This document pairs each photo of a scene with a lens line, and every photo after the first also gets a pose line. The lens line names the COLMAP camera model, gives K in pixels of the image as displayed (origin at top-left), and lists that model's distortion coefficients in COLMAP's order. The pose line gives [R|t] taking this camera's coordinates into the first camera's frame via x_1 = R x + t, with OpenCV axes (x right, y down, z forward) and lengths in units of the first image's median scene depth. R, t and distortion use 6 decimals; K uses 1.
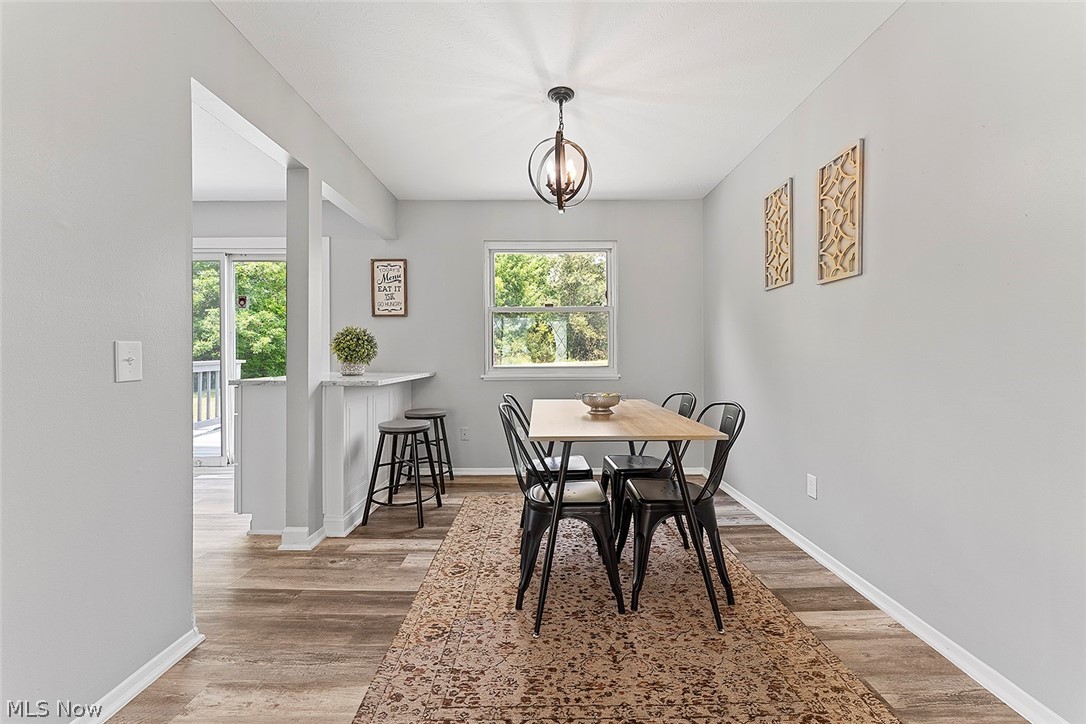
lens RADIAL K [[432.7, 0, 539.3], [0, 432.7, 353.7], [0, 0, 1]] dist [-0.000716, 0.000022]
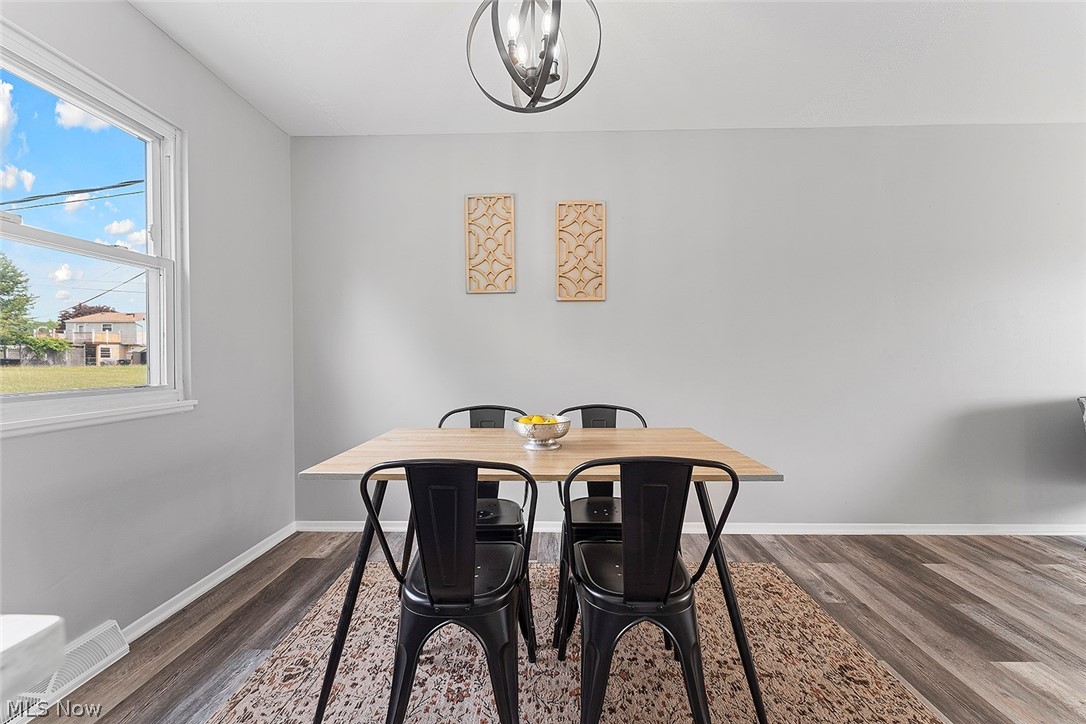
lens RADIAL K [[432.7, 0, 545.0], [0, 432.7, 359.1], [0, 0, 1]] dist [-0.000716, 0.000022]
pose [[0.020945, -0.009044, 0.999740, -0.874985], [0.002278, 0.999957, 0.008998, -0.012266], [-0.999778, 0.002089, 0.020964, 1.618643]]
